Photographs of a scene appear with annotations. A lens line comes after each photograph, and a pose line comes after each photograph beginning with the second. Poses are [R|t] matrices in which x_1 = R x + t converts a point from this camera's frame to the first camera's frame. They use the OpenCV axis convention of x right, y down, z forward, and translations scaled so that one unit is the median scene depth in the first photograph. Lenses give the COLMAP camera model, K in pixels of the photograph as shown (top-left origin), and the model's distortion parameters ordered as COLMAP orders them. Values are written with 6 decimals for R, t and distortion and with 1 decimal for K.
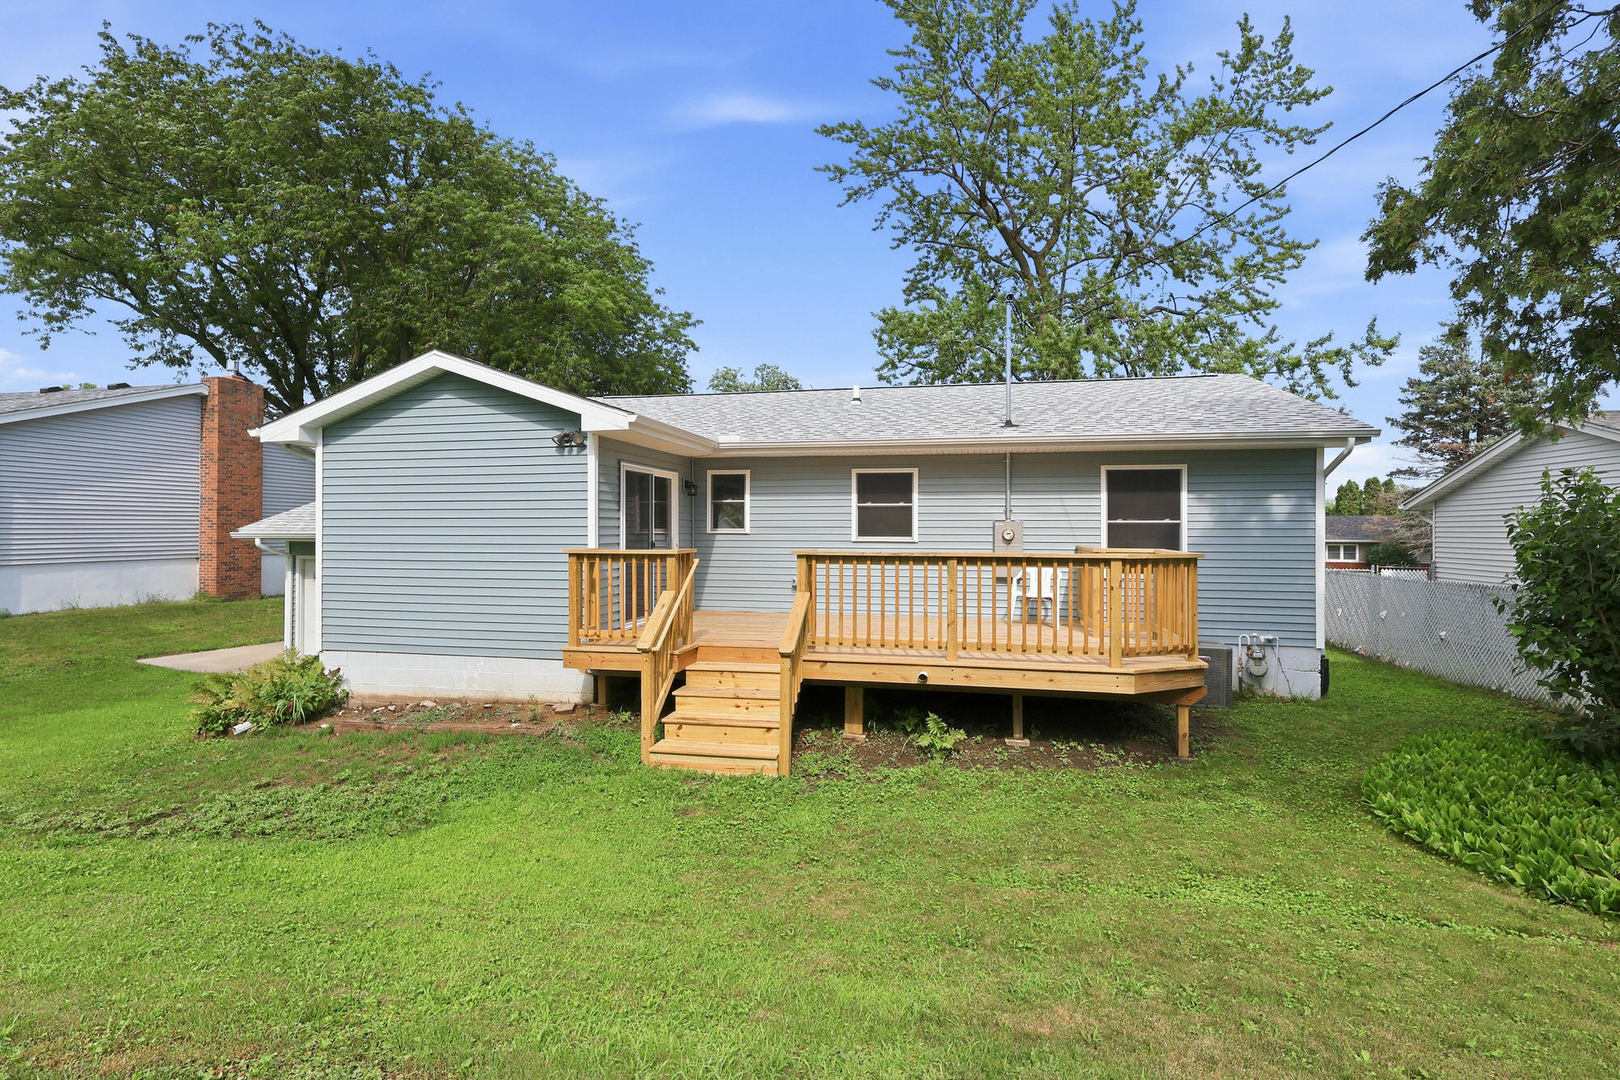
lens RADIAL K [[762.3, 0, 799.9], [0, 762.3, 528.1], [0, 0, 1]] dist [0.002018, 0.000922]
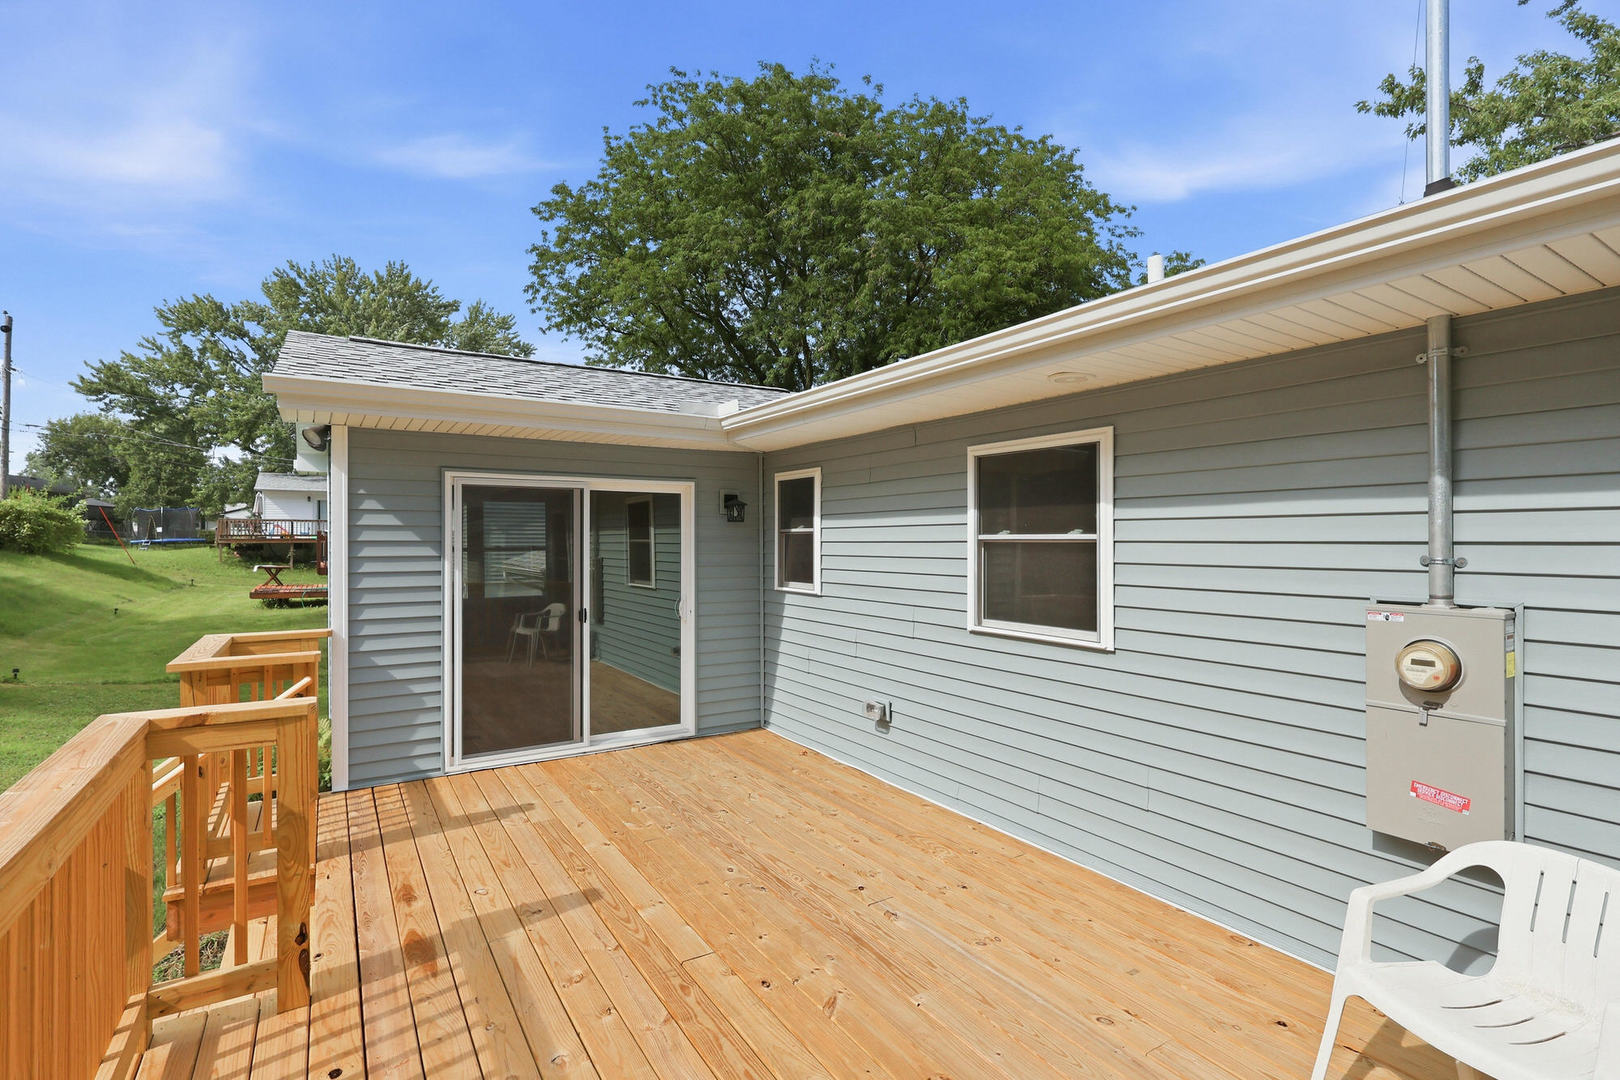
lens RADIAL K [[762.3, 0, 806.7], [0, 762.3, 540.4], [0, 0, 1]] dist [0.002018, 0.000922]
pose [[0.700772, -0.001396, -0.713384, 0.293147], [-0.002020, 0.999990, -0.003942, -0.027366], [0.713383, 0.004204, 0.700762, 0.661125]]
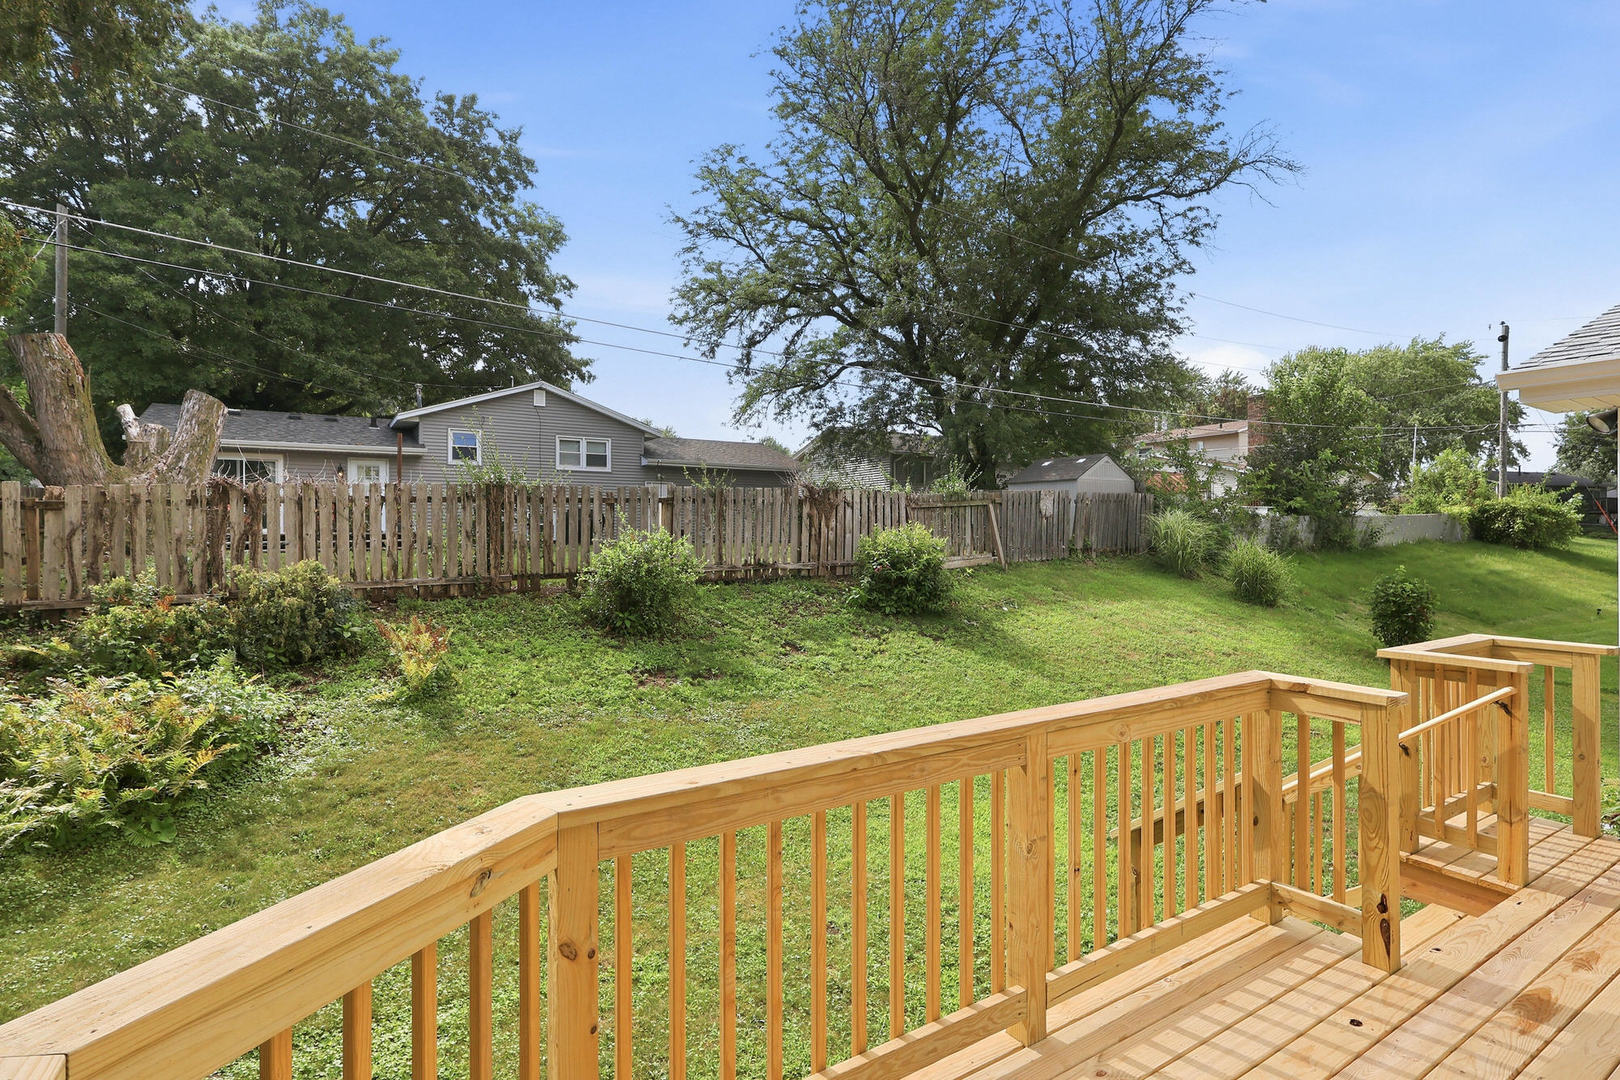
lens RADIAL K [[762.3, 0, 796.5], [0, 762.3, 534.6], [0, 0, 1]] dist [0.002018, 0.000922]
pose [[-0.713836, -0.001752, -0.700311, 0.444809], [-0.004469, 0.999988, 0.002053, -0.041741], [0.700299, 0.004595, -0.713835, 0.983215]]
